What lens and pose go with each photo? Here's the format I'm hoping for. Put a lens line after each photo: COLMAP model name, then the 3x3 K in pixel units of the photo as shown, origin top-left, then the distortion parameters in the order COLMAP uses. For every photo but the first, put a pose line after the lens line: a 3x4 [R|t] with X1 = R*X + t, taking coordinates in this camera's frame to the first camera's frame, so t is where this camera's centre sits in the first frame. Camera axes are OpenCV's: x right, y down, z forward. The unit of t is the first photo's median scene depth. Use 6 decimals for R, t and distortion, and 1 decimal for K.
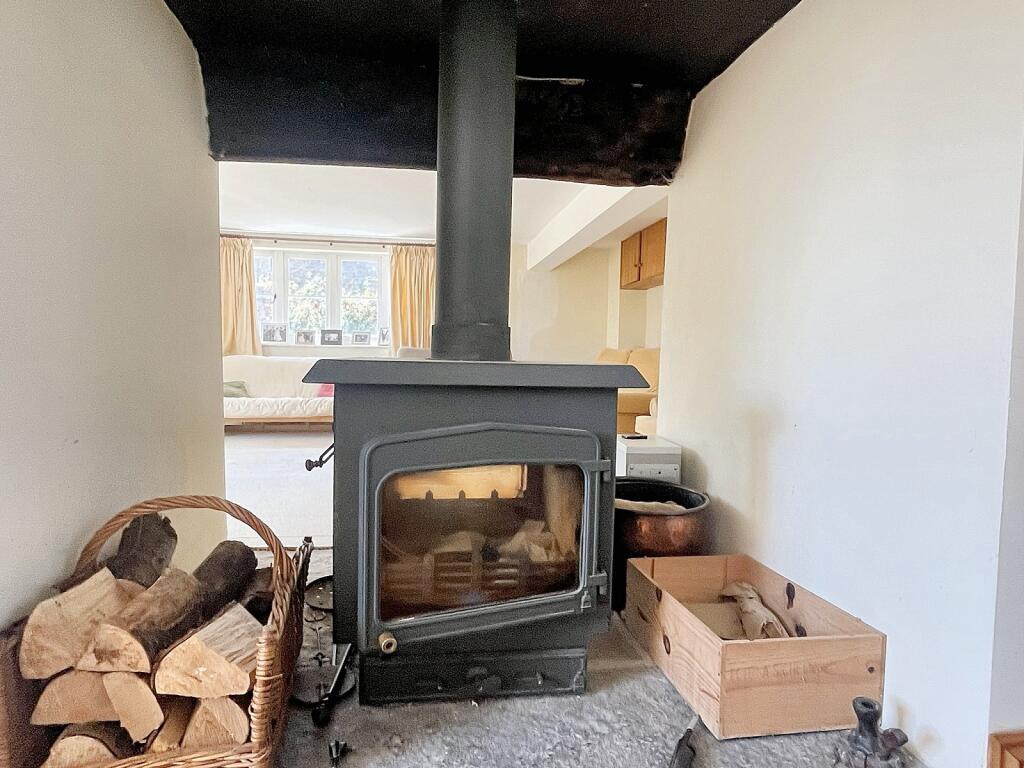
lens RADIAL K [[630.5, 0, 517.9], [0, 630.5, 388.3], [0, 0, 1]] dist [0.004373, -0.002653]
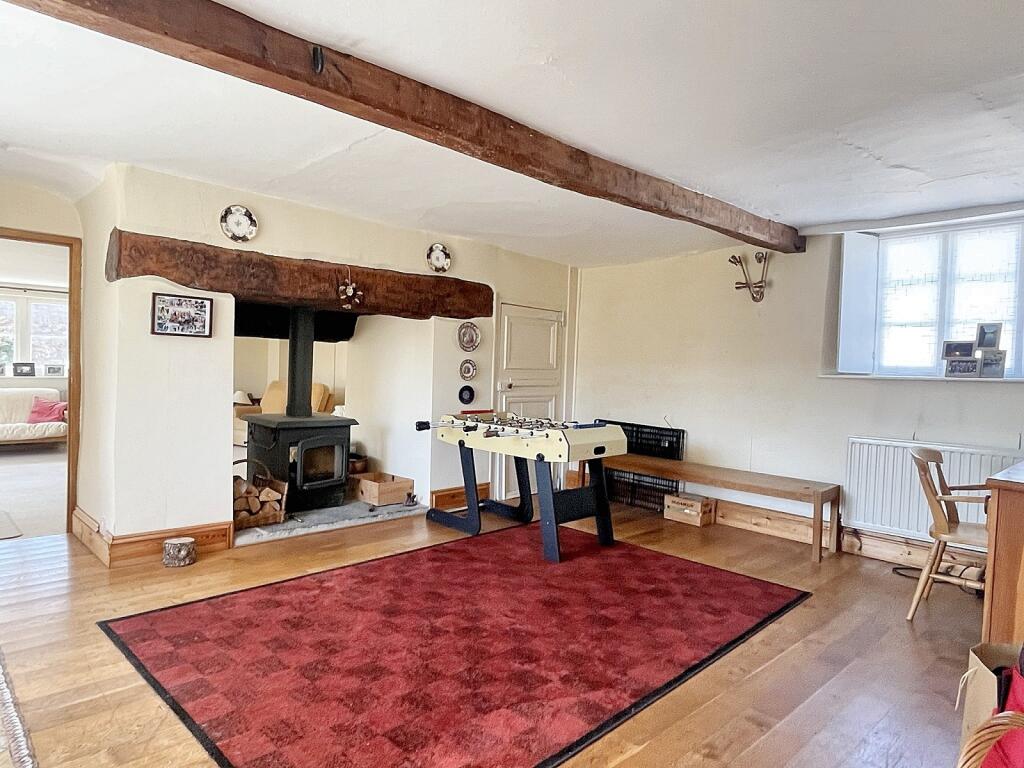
lens RADIAL K [[630.5, 0, 517.9], [0, 630.5, 388.3], [0, 0, 1]] dist [0.004373, -0.002653]
pose [[0.822664, -0.010755, 0.568426, -0.212464], [0.011349, 0.999932, 0.002496, -0.039505], [-0.568415, 0.004398, 0.822731, -0.491601]]
